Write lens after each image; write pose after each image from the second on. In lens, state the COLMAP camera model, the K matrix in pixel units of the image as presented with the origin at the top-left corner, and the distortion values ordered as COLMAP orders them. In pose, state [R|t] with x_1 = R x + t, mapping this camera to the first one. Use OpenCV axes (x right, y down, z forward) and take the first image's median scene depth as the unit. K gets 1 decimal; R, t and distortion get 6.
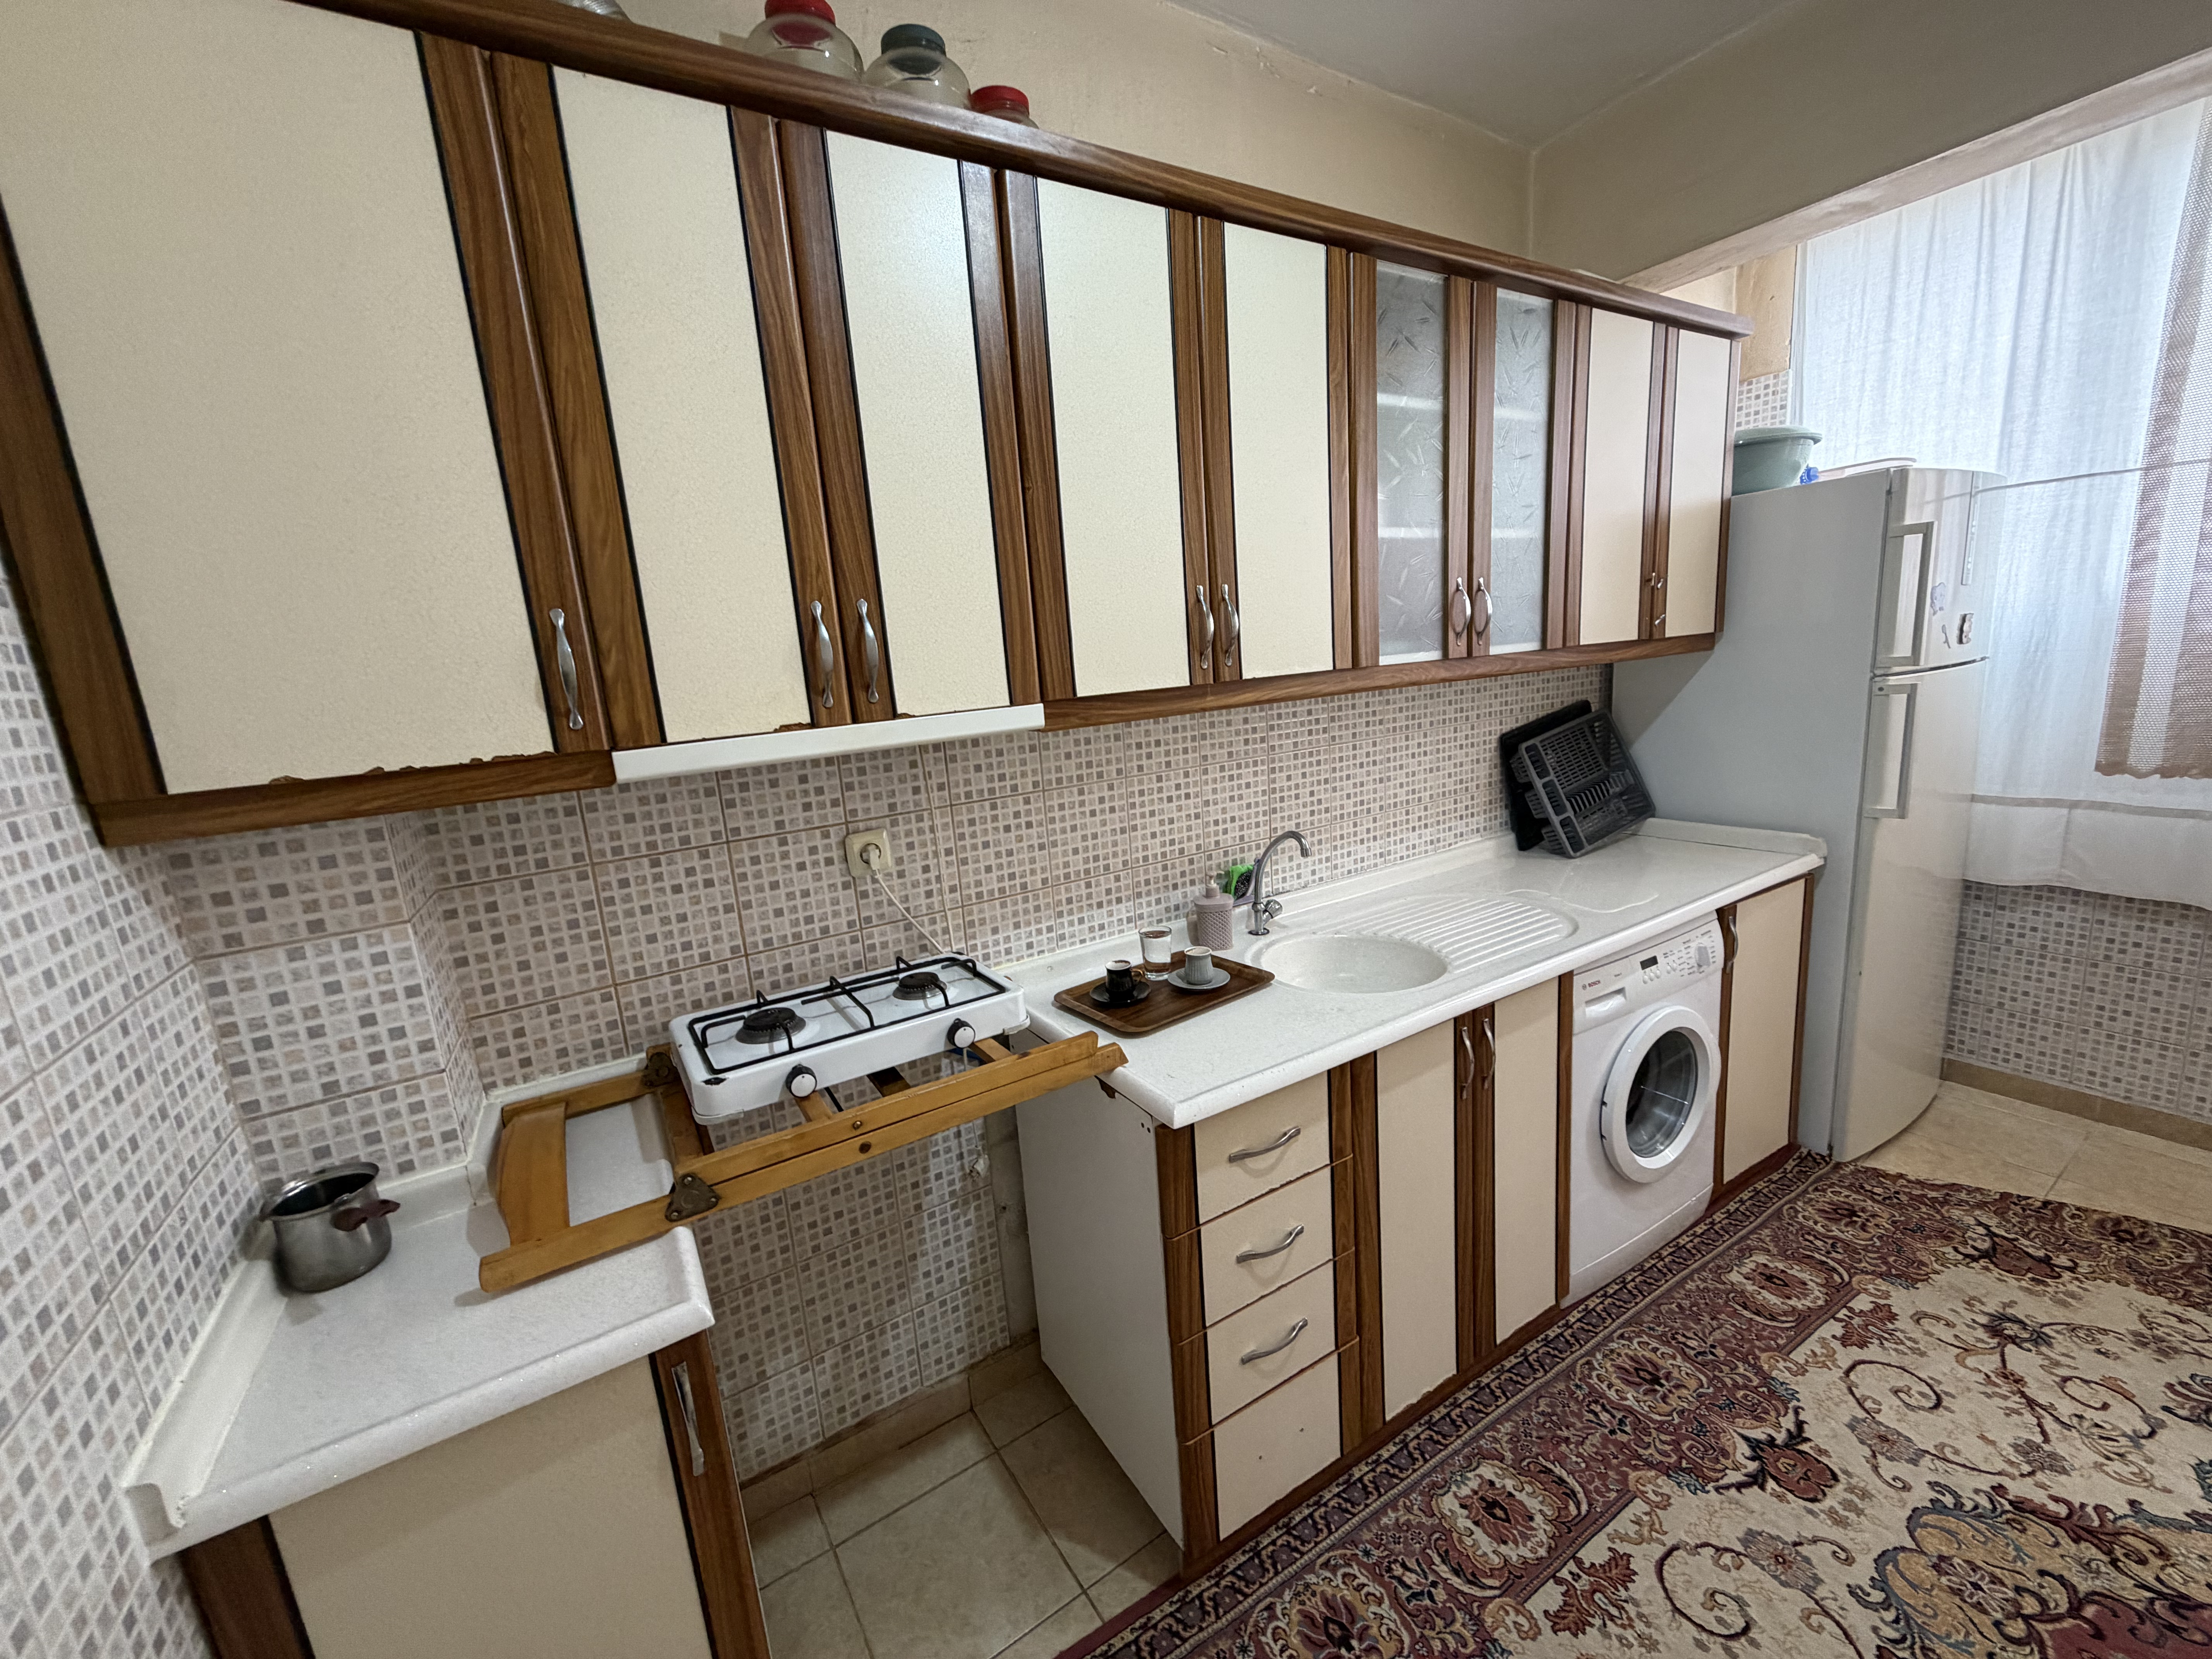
lens RADIAL K [[879.7, 0, 1102.0], [0, 879.7, 825.9], [0, 0, 1]] dist [-0.000425, 0.000077]
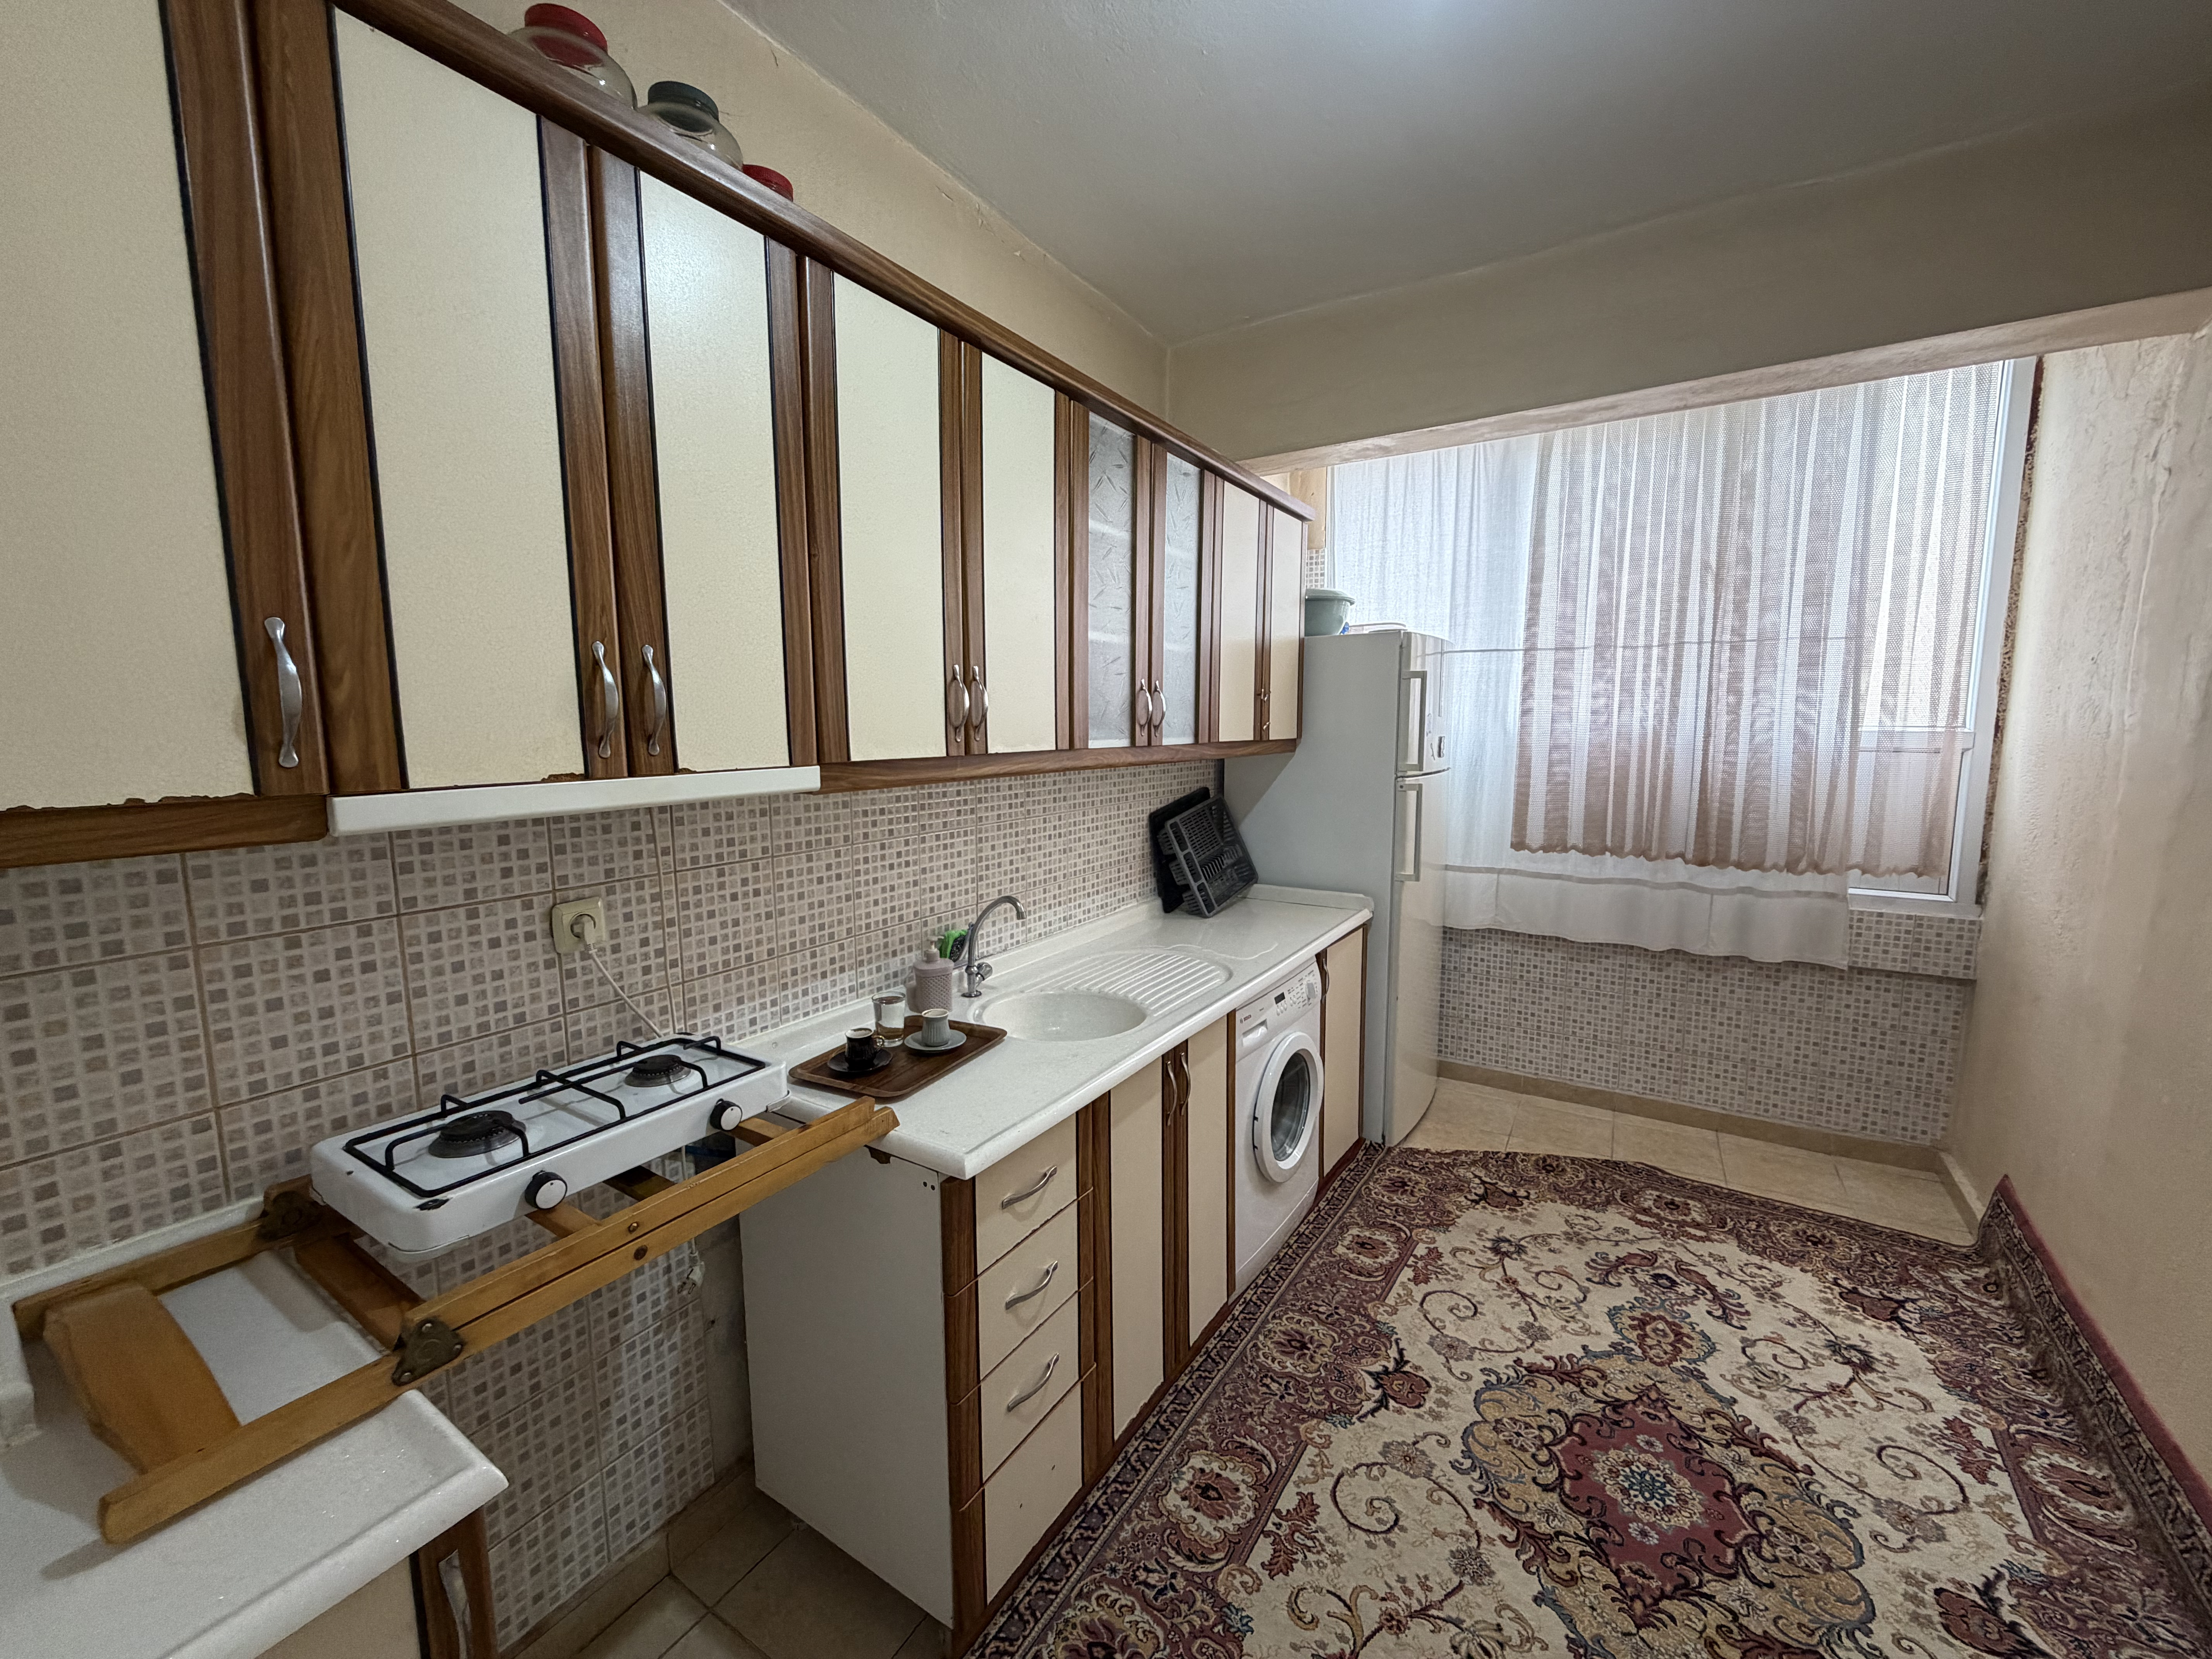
lens RADIAL K [[877.4, 0, 1102.3], [0, 877.4, 826.5], [0, 0, 1]] dist [0.000927, -0.000769]
pose [[0.898434, 0.019057, 0.438694, -0.178500], [0.020007, 0.996244, -0.084253, 0.016240], [-0.438652, 0.084472, 0.894678, -0.020461]]
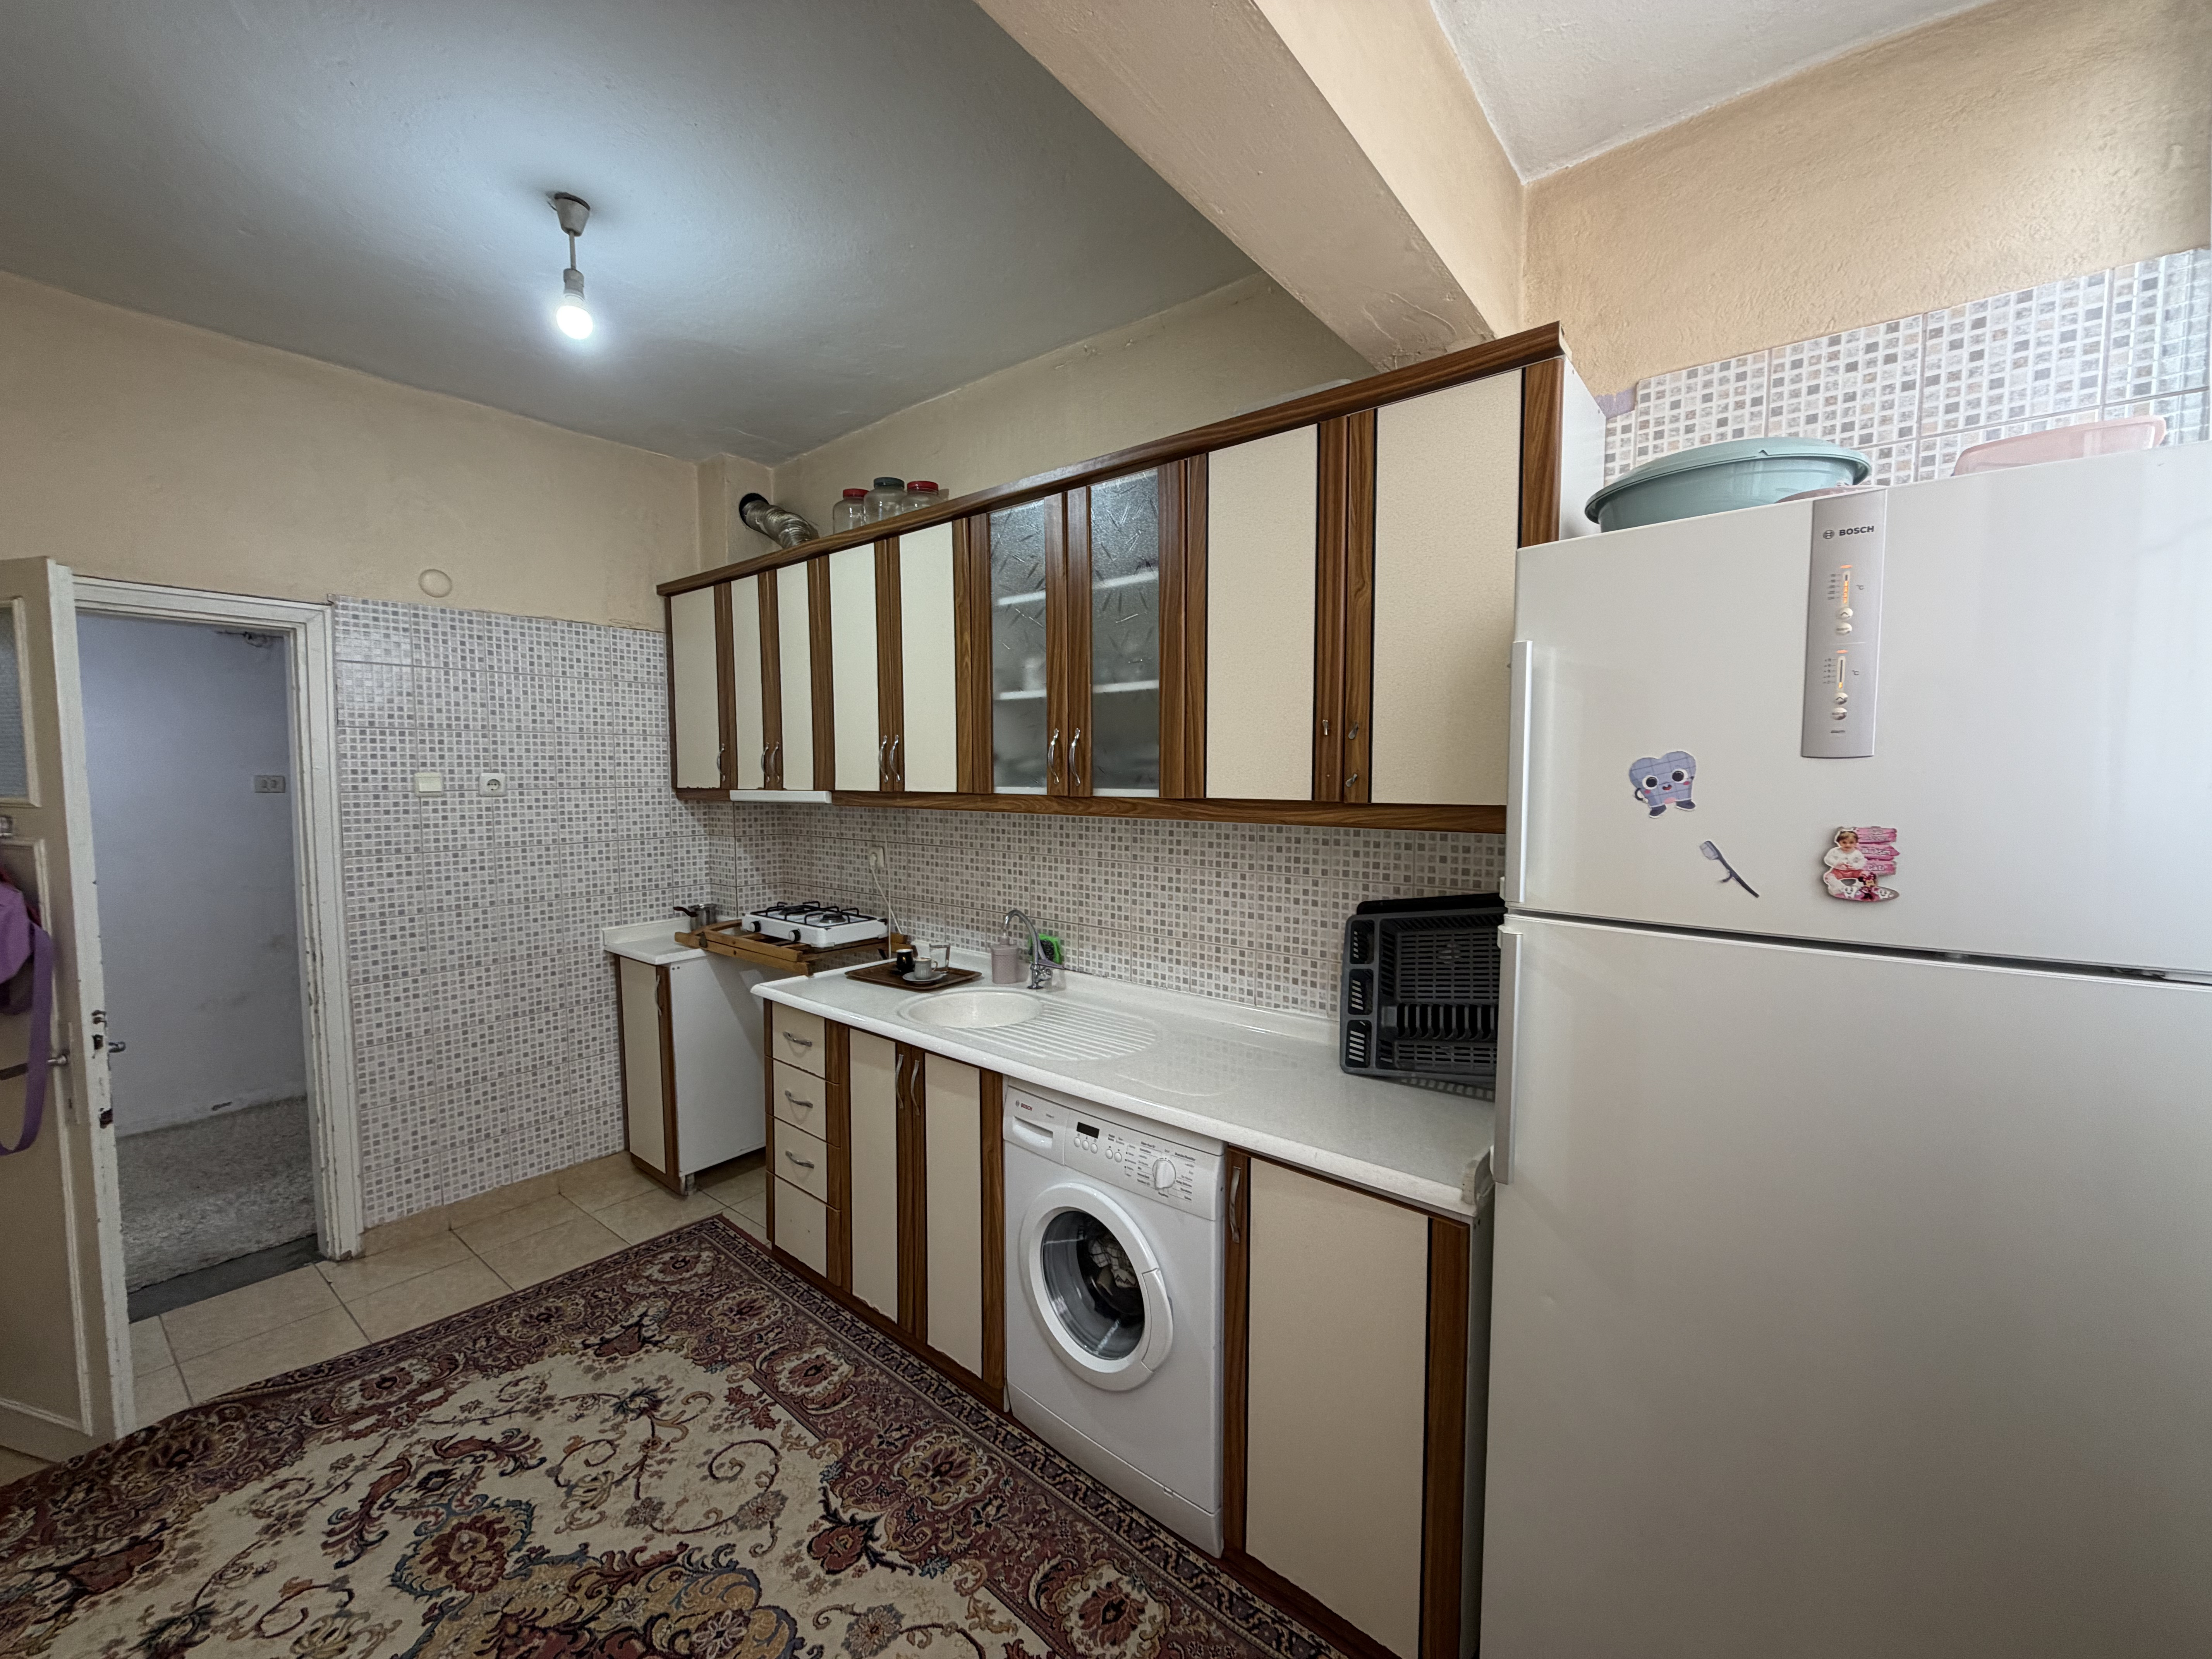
lens RADIAL K [[879.7, 0, 1102.0], [0, 879.7, 825.9], [0, 0, 1]] dist [-0.000425, 0.000077]
pose [[0.329350, 0.134194, -0.934623, 1.745357], [-0.202210, 0.976908, 0.069009, -0.278639], [0.922301, 0.166262, 0.348880, 0.744540]]
